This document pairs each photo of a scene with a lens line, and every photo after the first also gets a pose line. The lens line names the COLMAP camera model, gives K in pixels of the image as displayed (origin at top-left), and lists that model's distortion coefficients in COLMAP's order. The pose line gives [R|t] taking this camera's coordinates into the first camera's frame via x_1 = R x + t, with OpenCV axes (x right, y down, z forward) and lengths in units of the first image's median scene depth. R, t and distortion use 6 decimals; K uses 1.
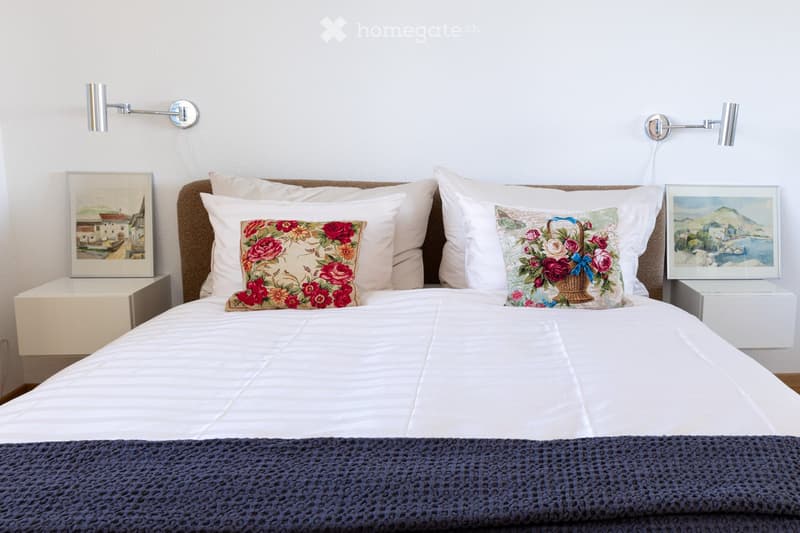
lens RADIAL K [[739.8, 0, 400.0], [0, 739.8, 266.5], [0, 0, 1]] dist [-0.003290, -0.001123]
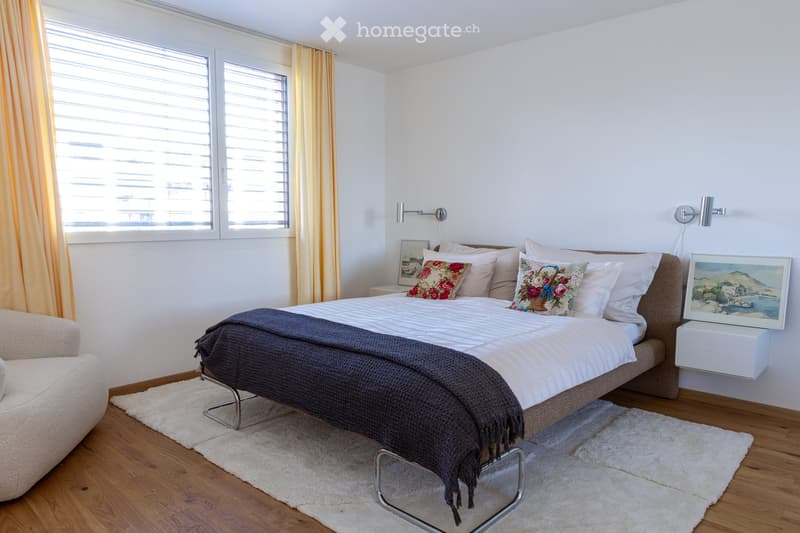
lens RADIAL K [[550.6, 0, 400.0], [0, 550.6, 266.5], [0, 0, 1]] dist [0.002165, 0.001444]
pose [[0.649566, 0.046222, -0.758899, 0.874898], [-0.127908, 0.990567, -0.049149, 0.042566], [0.749469, 0.128995, 0.649351, -0.128922]]
